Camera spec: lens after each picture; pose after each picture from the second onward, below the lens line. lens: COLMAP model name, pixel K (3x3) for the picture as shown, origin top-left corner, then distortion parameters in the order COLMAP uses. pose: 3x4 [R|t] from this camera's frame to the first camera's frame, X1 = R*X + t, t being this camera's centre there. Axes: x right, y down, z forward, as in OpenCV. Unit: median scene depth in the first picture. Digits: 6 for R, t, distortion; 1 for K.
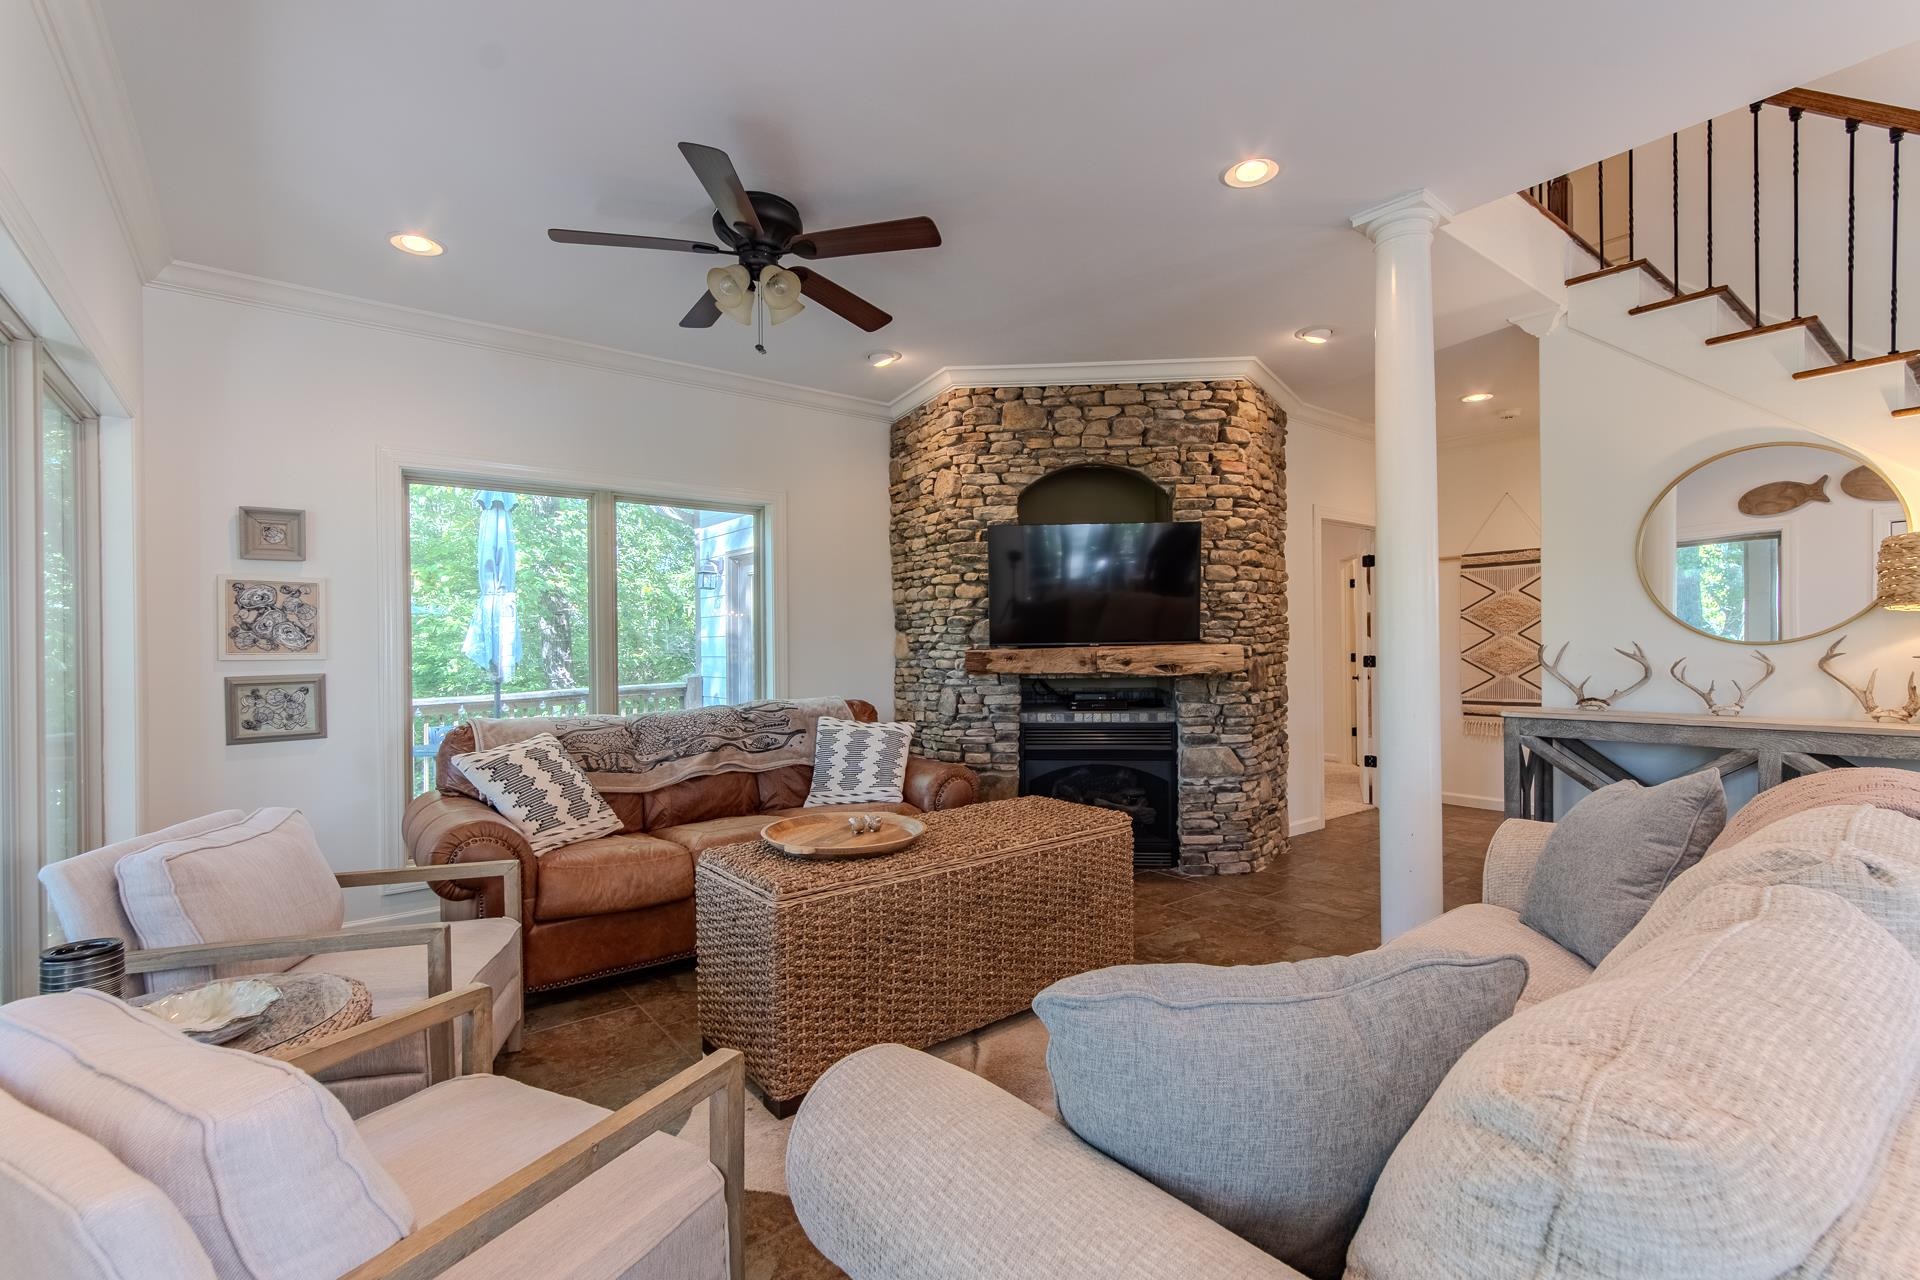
lens RADIAL K [[848.7, 0, 960.5], [0, 848.7, 646.2], [0, 0, 1]] dist [0.000772, 0.000451]
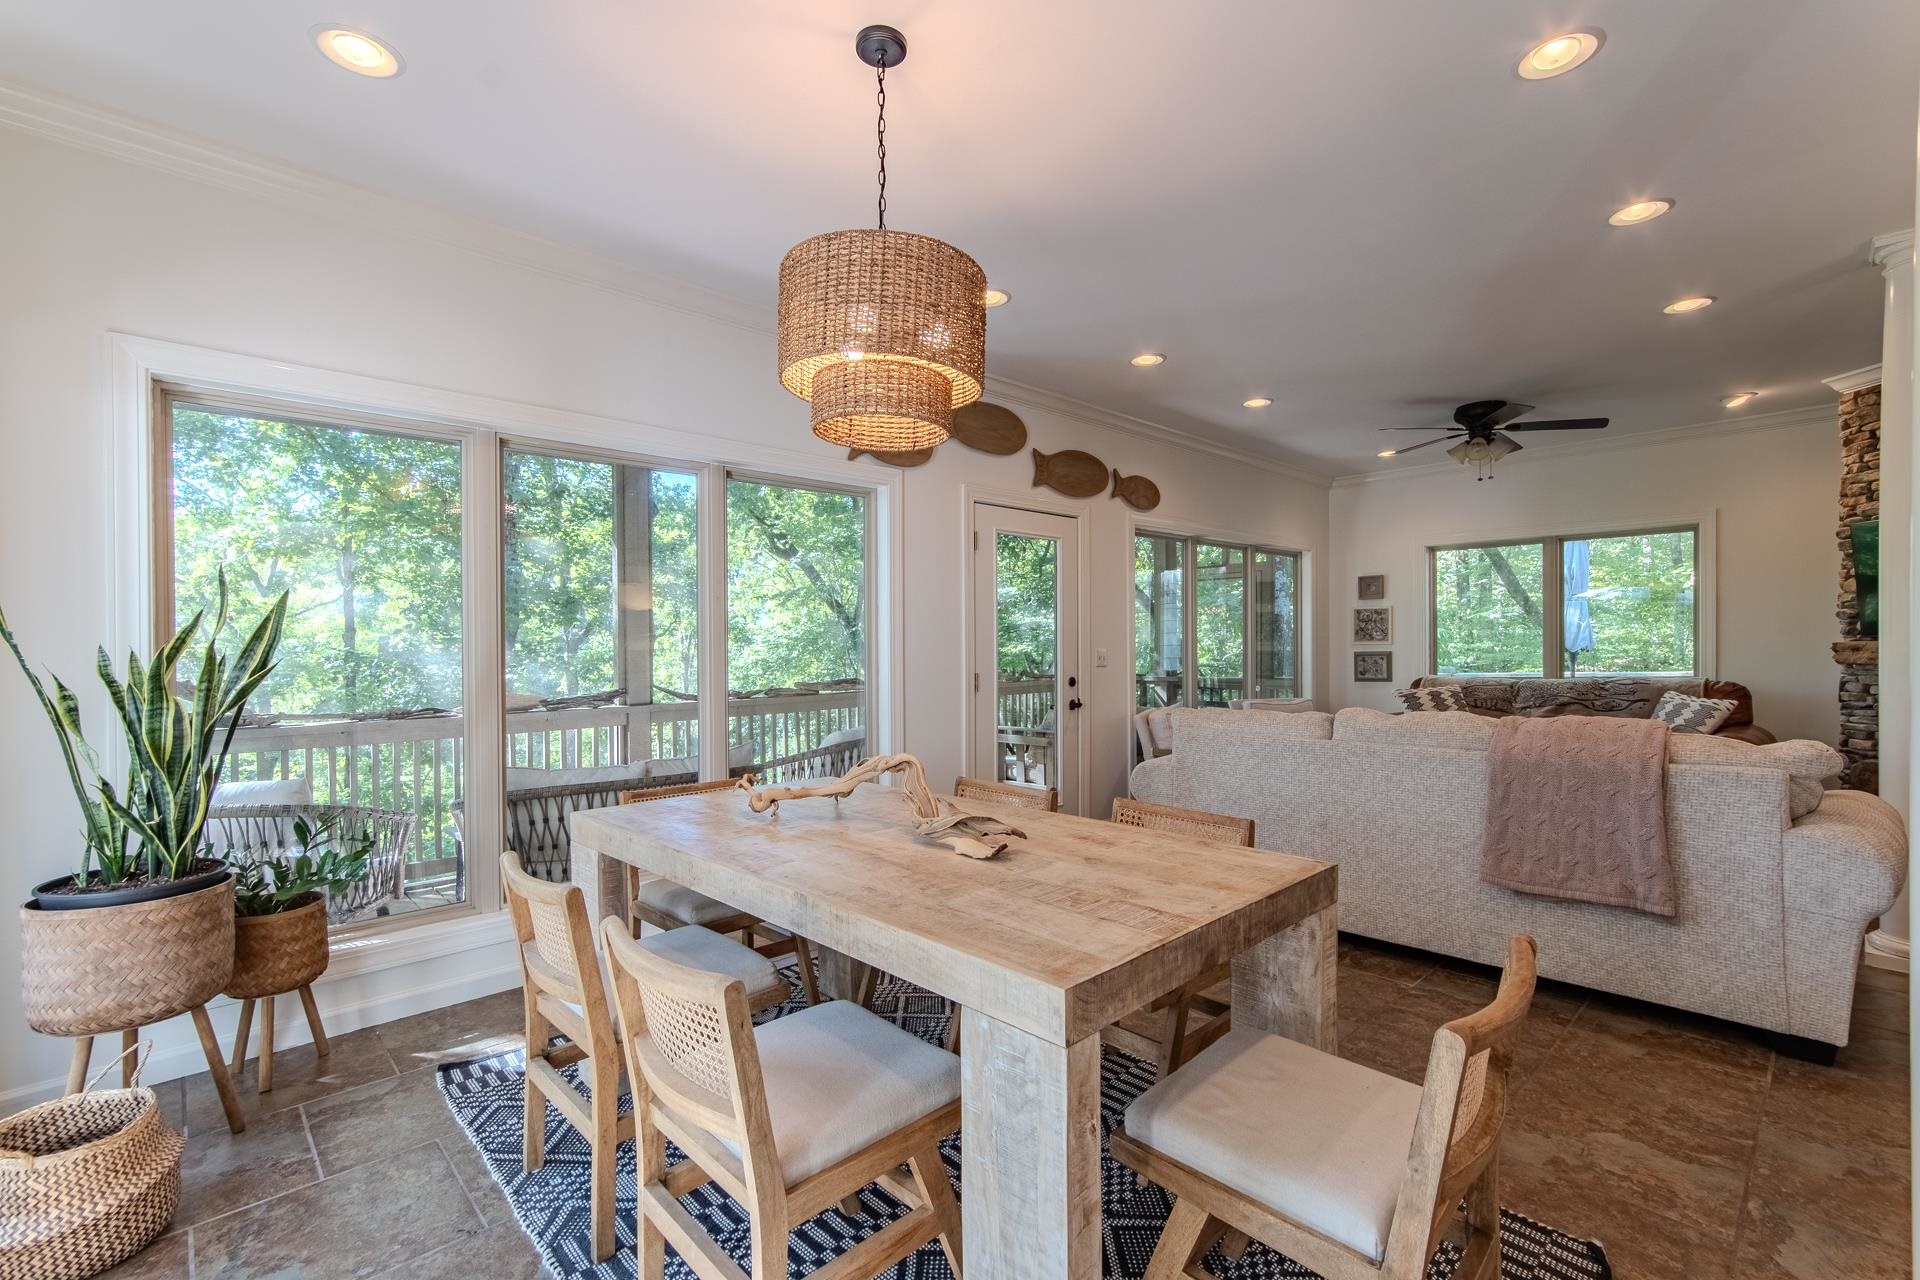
lens RADIAL K [[848.7, 0, 961.6], [0, 848.7, 642.5], [0, 0, 1]] dist [0.000772, 0.000451]
pose [[0.091133, 0.003741, -0.995832, 1.011666], [-0.000211, 0.999993, 0.003738, 0.002587], [0.995839, -0.000131, 0.091134, -0.206721]]
